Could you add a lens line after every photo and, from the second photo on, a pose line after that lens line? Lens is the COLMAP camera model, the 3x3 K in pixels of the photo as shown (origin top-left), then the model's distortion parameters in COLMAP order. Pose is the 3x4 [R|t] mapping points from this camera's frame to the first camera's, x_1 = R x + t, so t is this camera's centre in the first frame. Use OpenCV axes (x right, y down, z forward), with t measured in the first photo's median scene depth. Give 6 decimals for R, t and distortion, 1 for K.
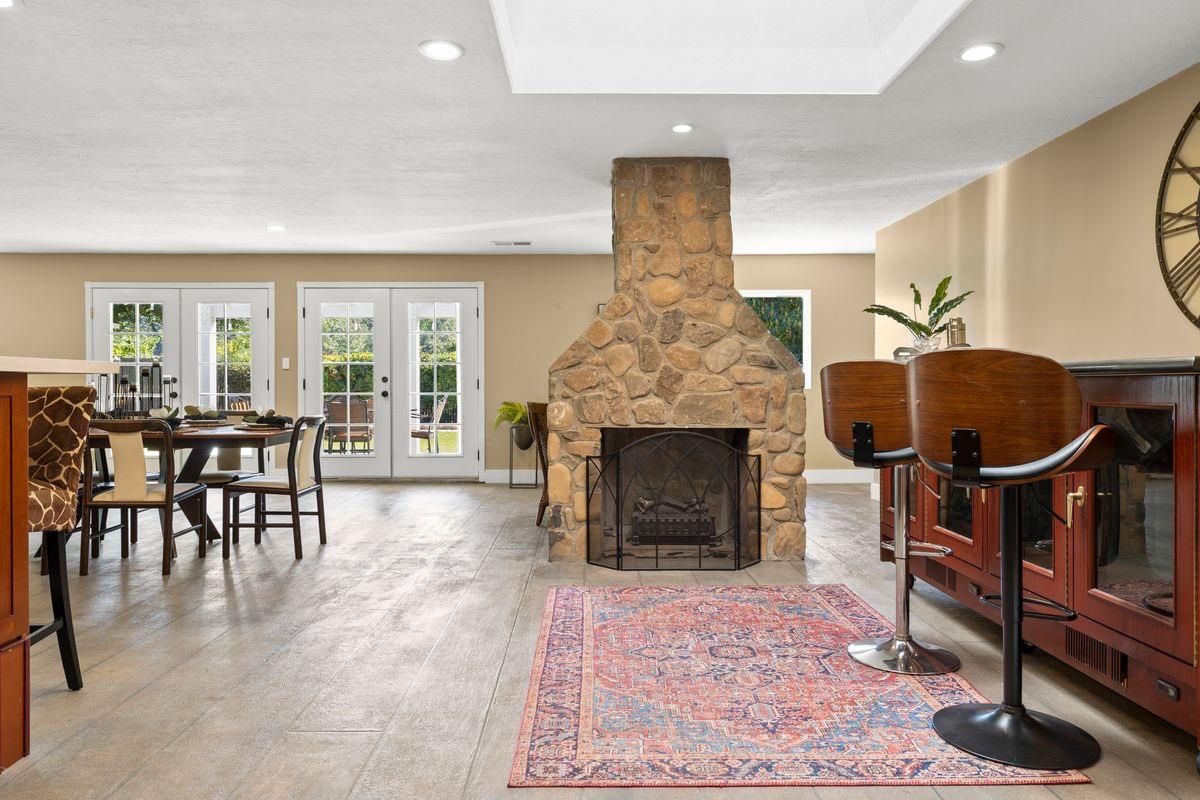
lens RADIAL K [[784.4, 0, 610.6], [0, 784.4, 374.3], [0, 0, 1]] dist [0.000498, -0.005075]
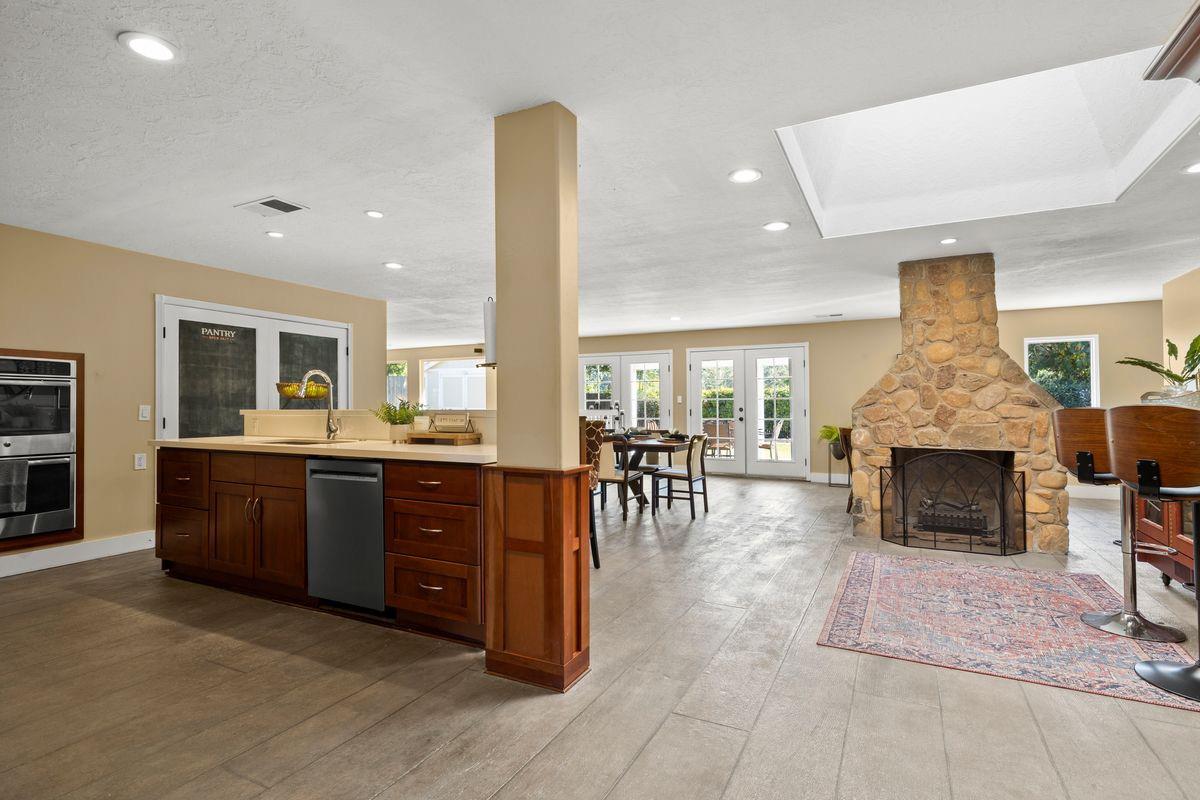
lens RADIAL K [[577.1, 0, 601.9], [0, 577.1, 402.6], [0, 0, 1]] dist [-0.001294, -0.000353]
pose [[0.872244, -0.006445, -0.489028, 0.045012], [0.008648, 0.999960, 0.002246, -0.022520], [0.488994, -0.006188, 0.872265, -0.200559]]
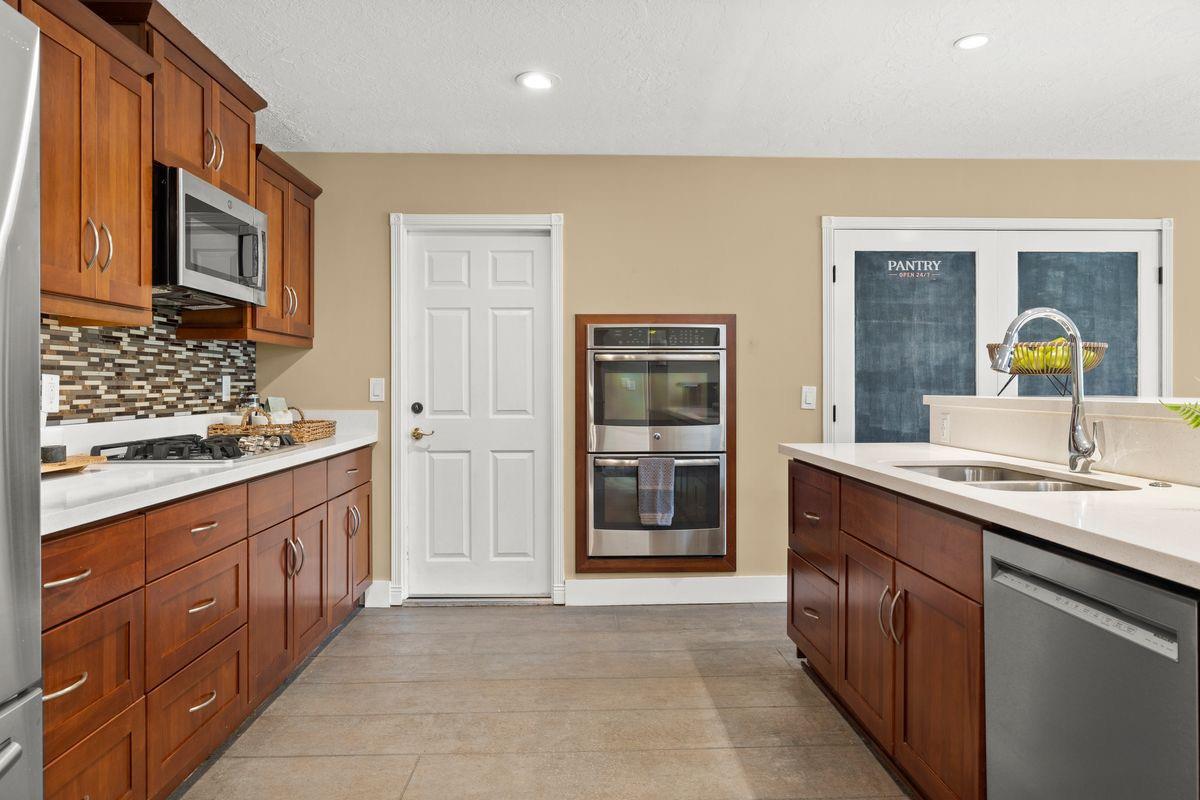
lens RADIAL K [[784.4, 0, 594.4], [0, 784.4, 388.3], [0, 0, 1]] dist [0.000498, -0.005075]
pose [[-0.011957, 0.003359, -0.999923, -0.250497], [0.013723, 0.999901, 0.003195, -0.026648], [0.999834, -0.013684, -0.012002, 0.069347]]
